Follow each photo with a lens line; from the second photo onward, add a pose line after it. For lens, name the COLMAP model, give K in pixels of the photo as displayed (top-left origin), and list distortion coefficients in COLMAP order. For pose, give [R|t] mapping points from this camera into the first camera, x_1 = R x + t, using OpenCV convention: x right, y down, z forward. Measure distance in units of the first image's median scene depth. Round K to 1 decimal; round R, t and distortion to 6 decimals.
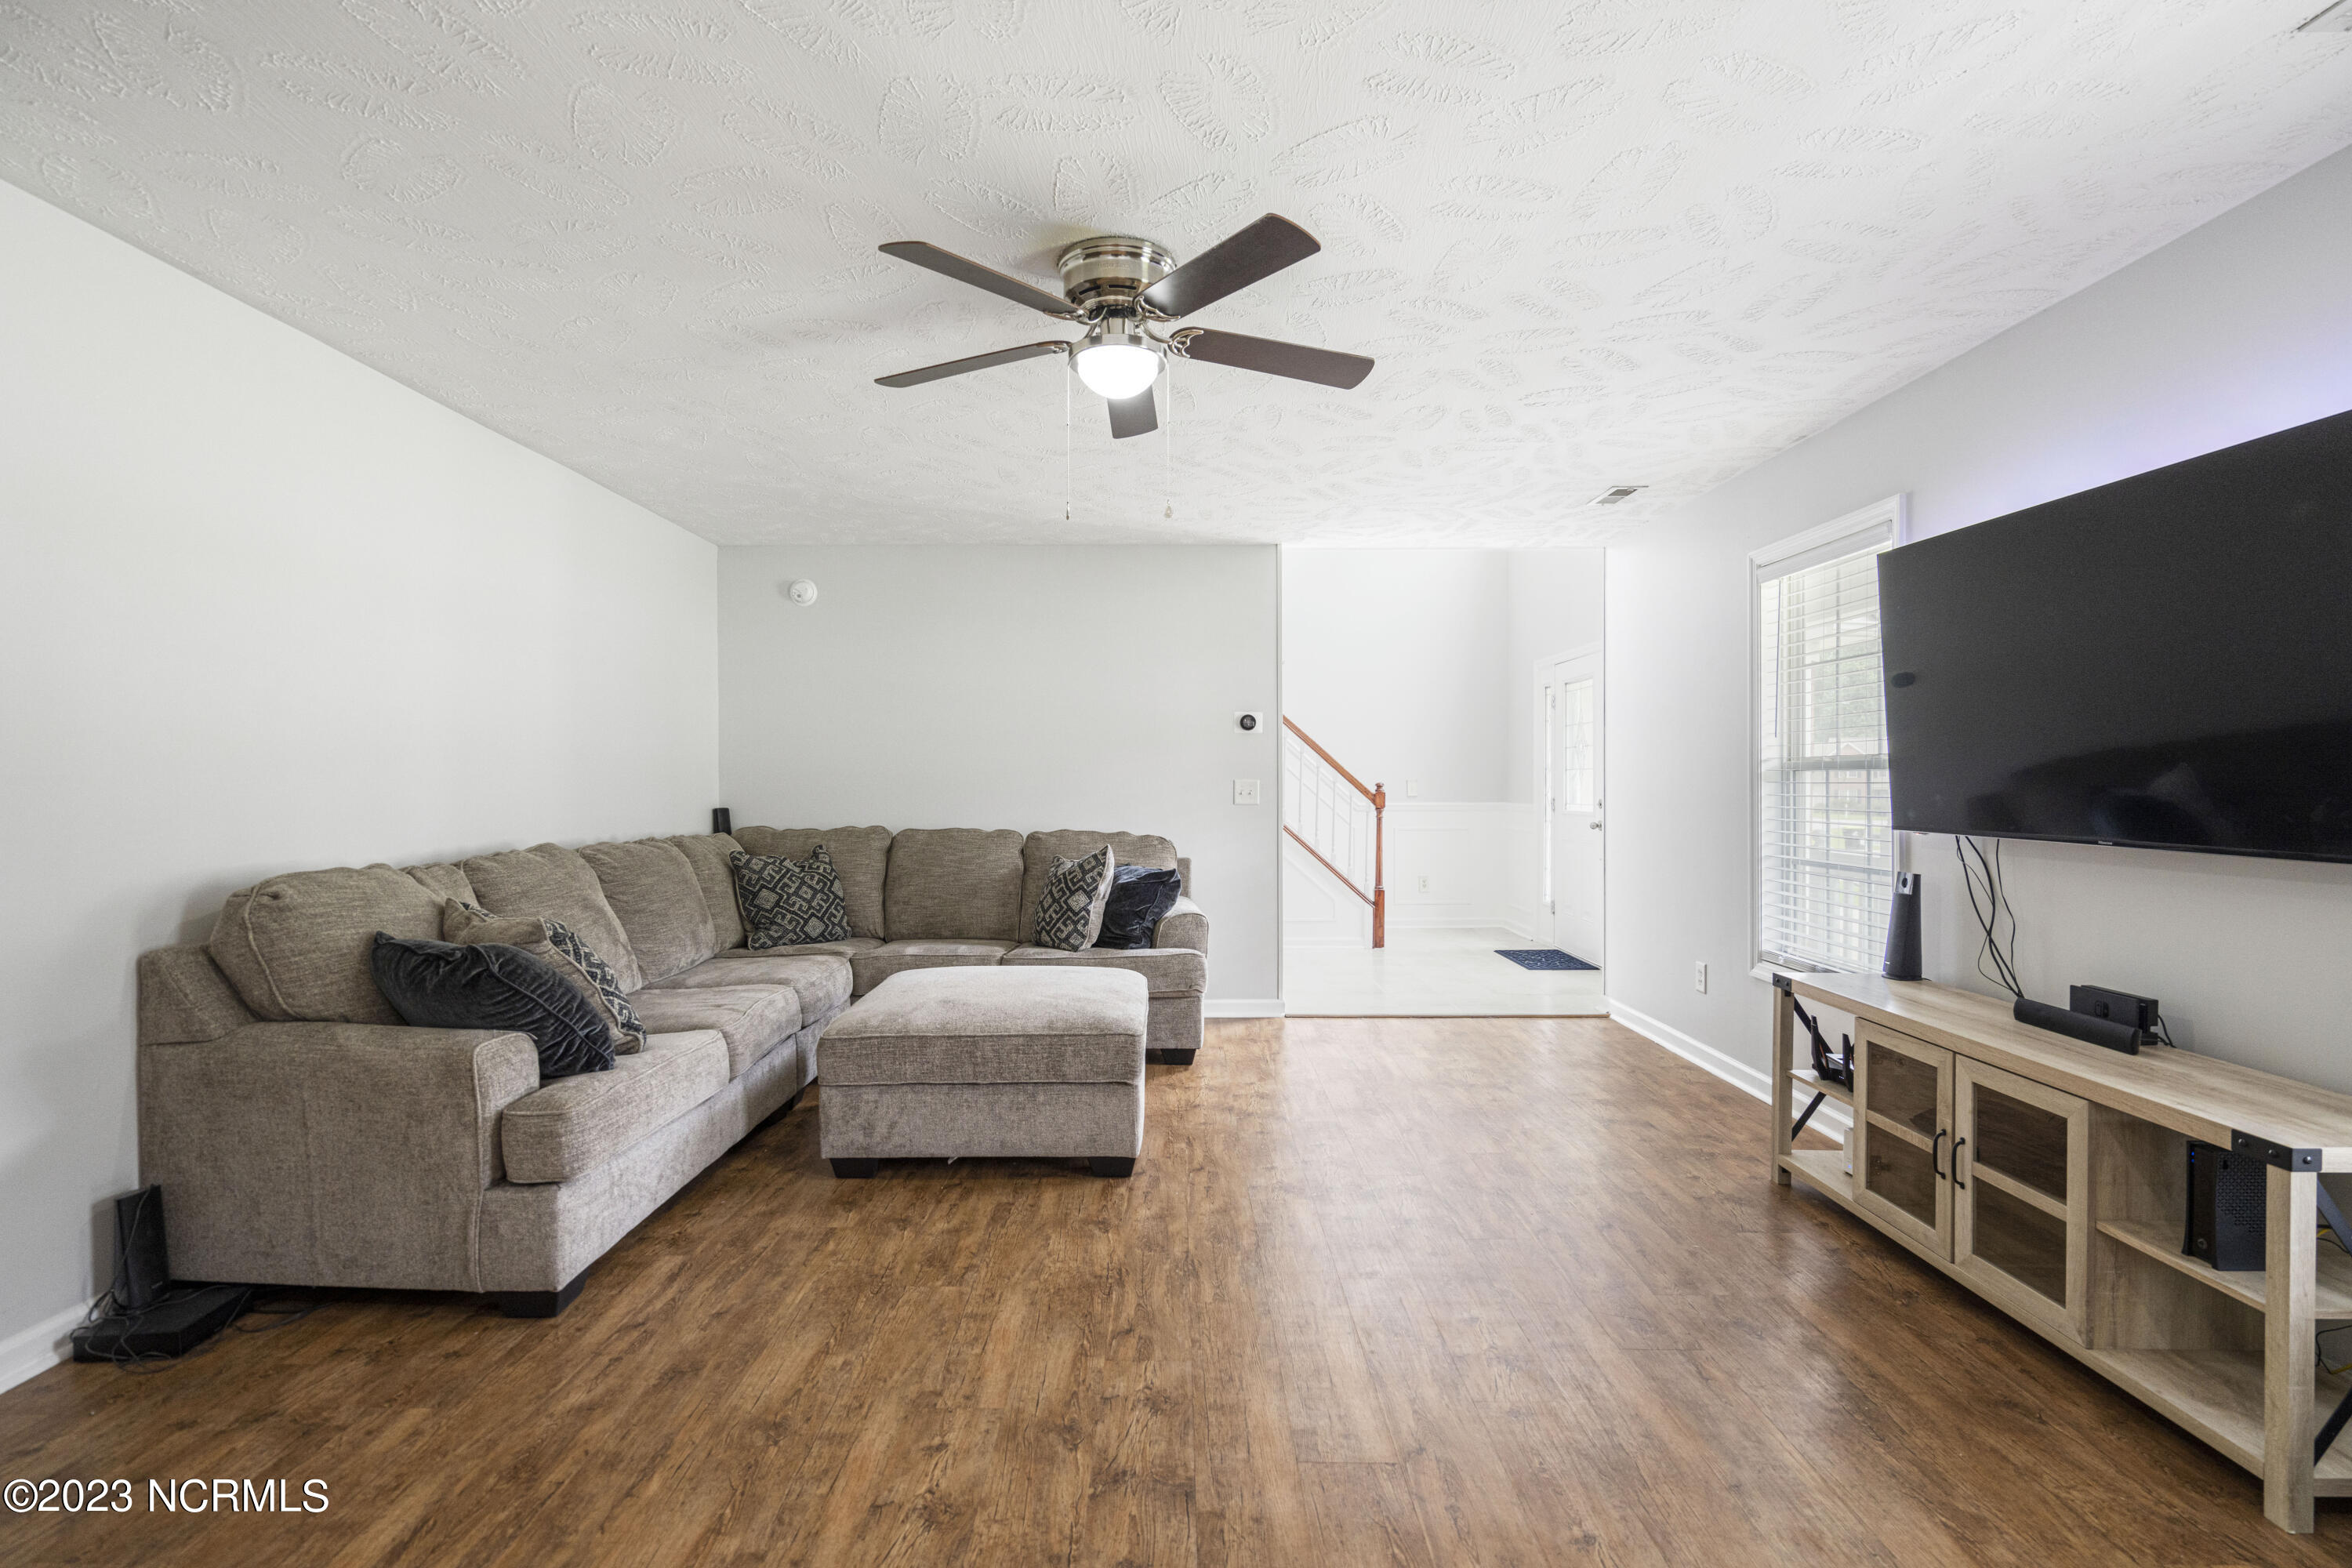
lens RADIAL K [[1061.4, 0, 1175.2], [0, 1061.4, 778.2], [0, 0, 1]] dist [0.013895, 0.000162]
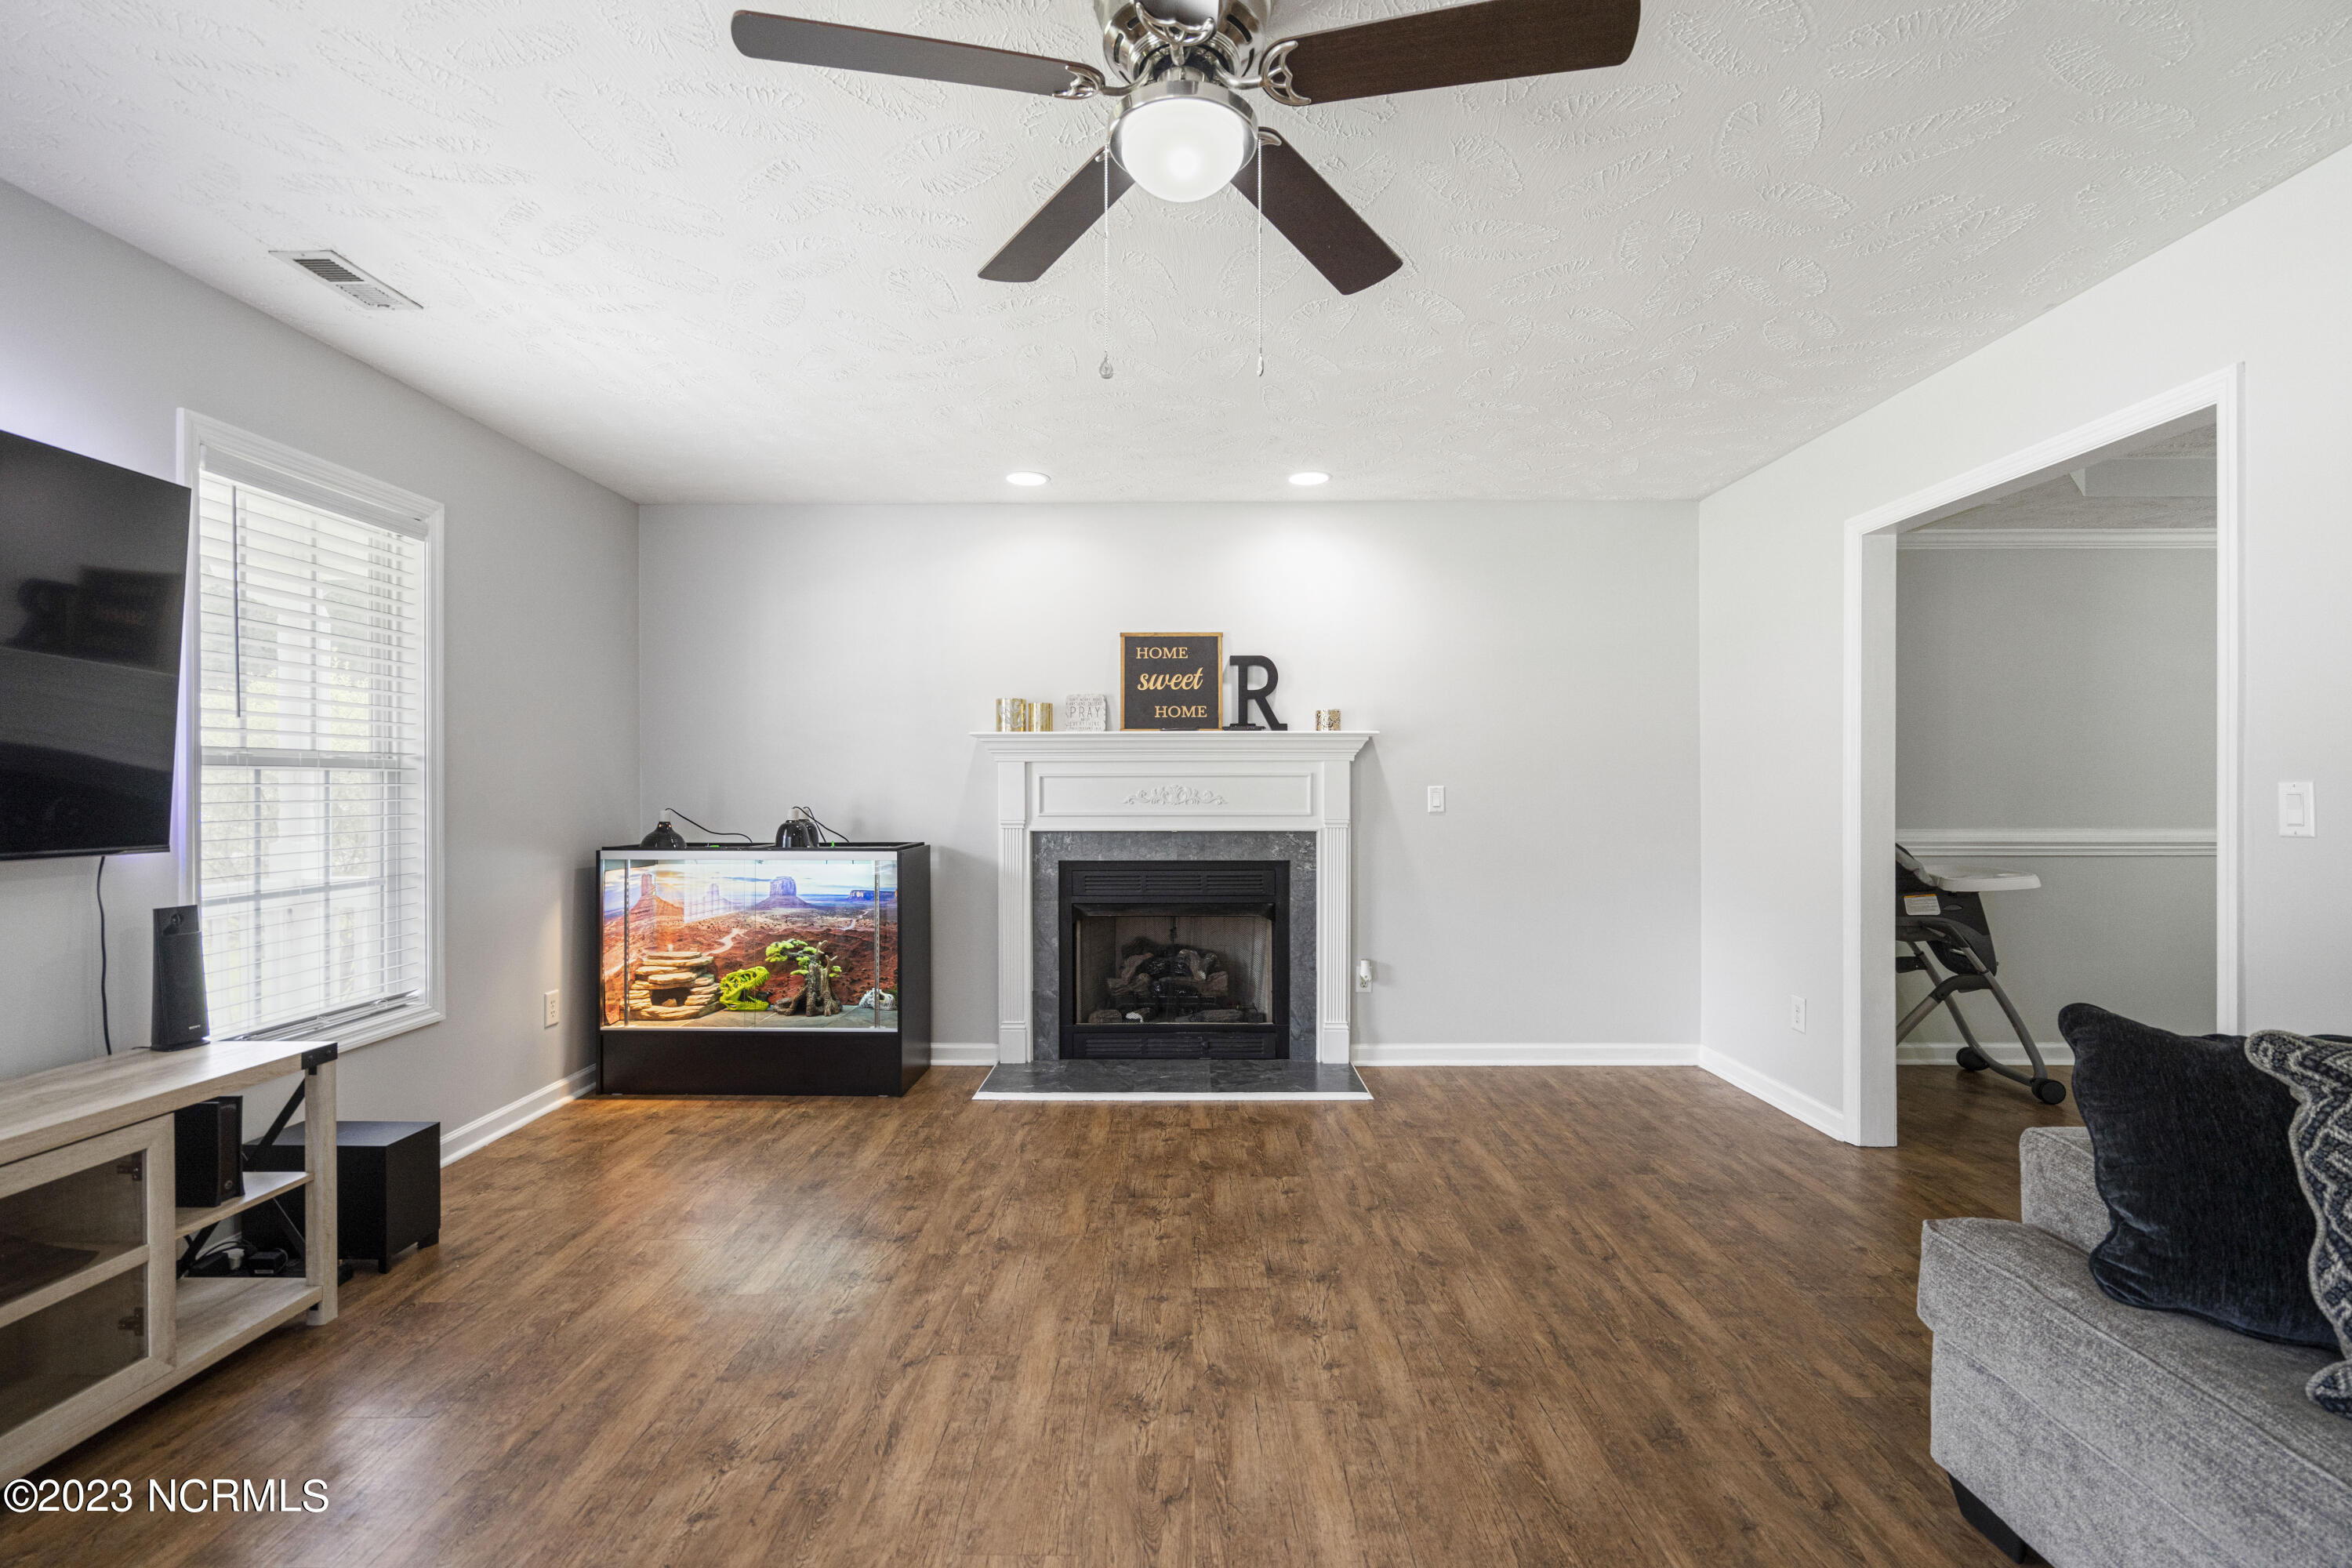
lens RADIAL K [[1061.4, 0, 1175.2], [0, 1061.4, 778.2], [0, 0, 1]] dist [0.013895, 0.000162]
pose [[-0.999952, 0.004751, 0.008619, -0.065737], [0.004707, 0.999976, -0.005123, 0.008219], [-0.008643, -0.005083, -0.999950, 2.023610]]
